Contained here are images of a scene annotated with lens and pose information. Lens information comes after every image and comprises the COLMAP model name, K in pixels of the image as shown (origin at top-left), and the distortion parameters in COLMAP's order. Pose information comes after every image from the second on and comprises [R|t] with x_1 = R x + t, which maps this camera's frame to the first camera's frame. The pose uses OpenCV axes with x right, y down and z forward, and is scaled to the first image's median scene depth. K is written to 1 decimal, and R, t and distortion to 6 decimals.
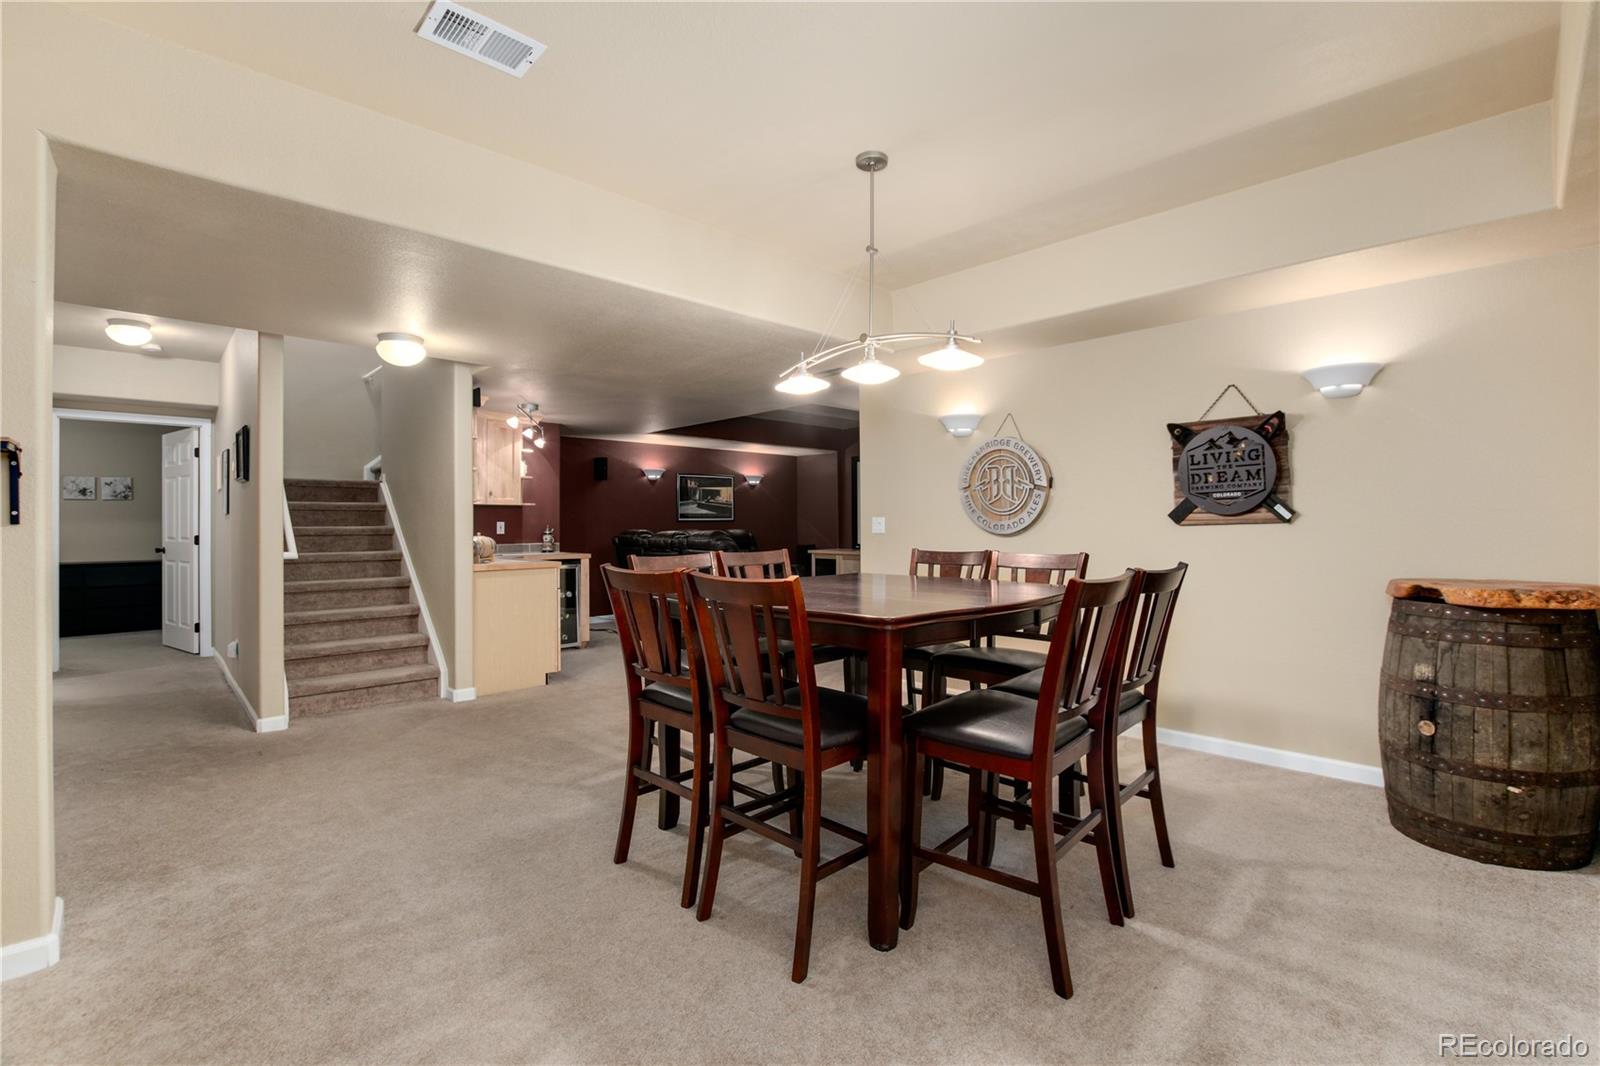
lens RADIAL K [[752.3, 0, 802.4], [0, 752.3, 532.3], [0, 0, 1]] dist [-0.000194, -0.000019]
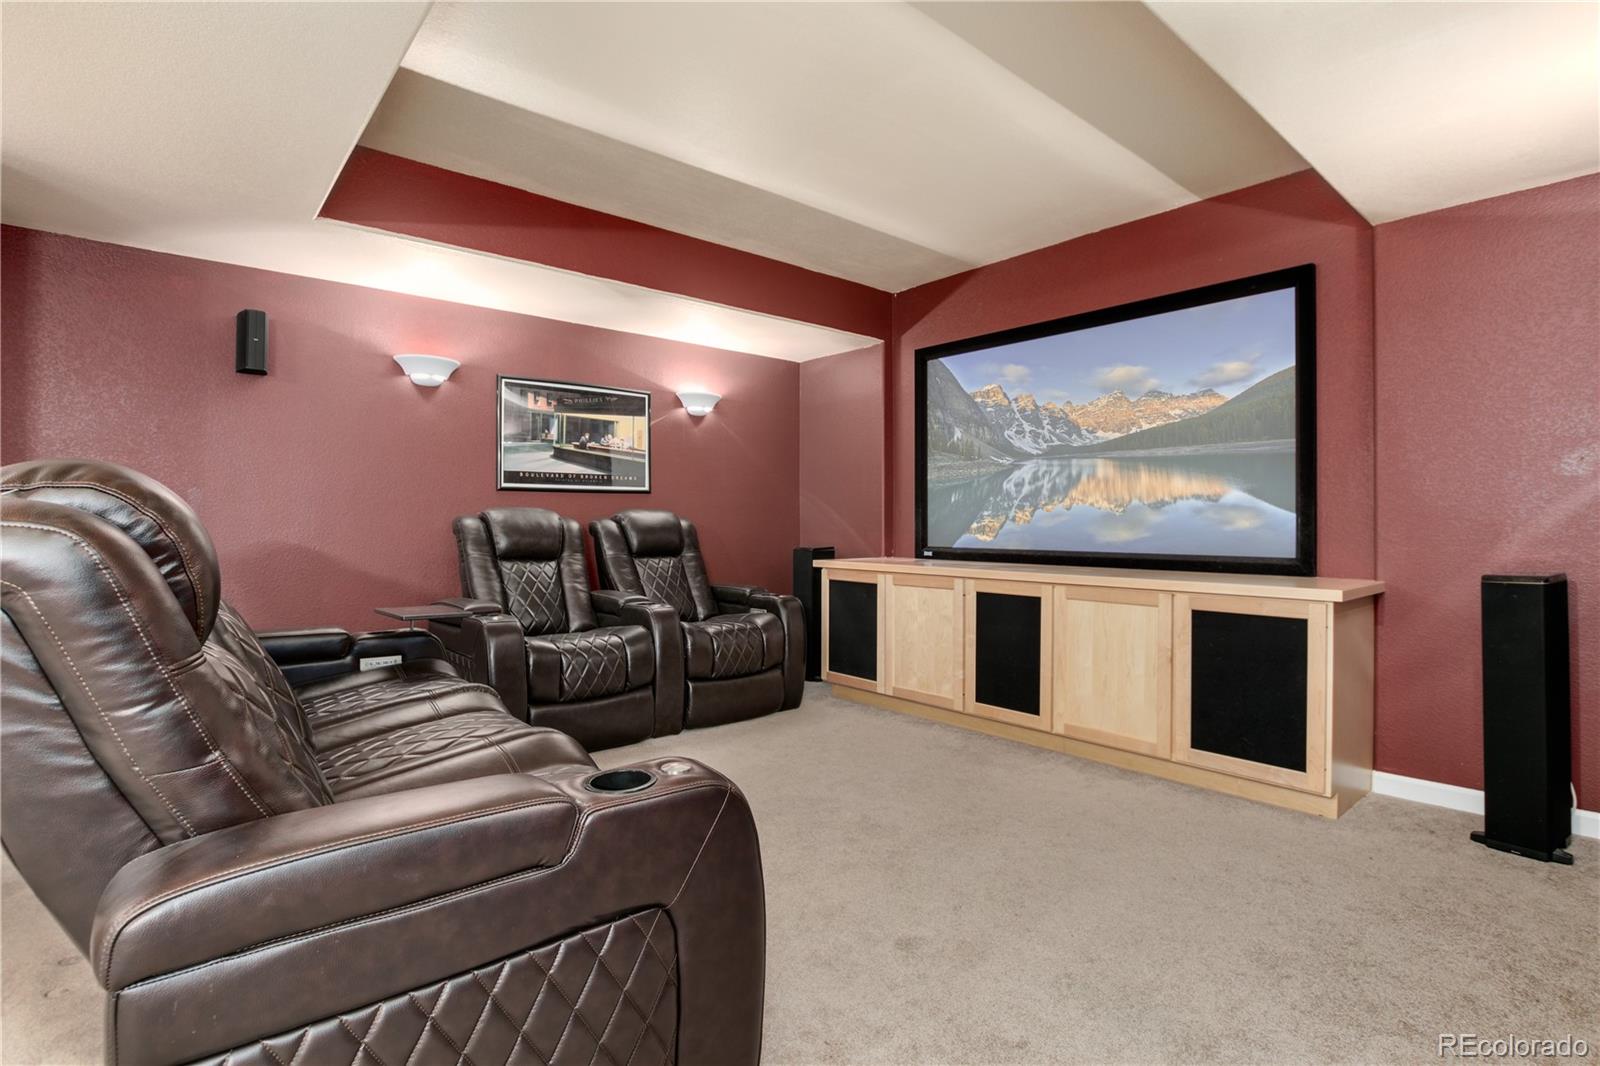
lens RADIAL K [[752.3, 0, 796.7], [0, 752.3, 529.8], [0, 0, 1]] dist [-0.000194, -0.000019]
pose [[0.997841, 0.009687, -0.064953, 0.026213], [-0.009537, 0.999951, 0.002617, 0.004952], [0.064976, -0.001992, 0.997885, 0.563456]]
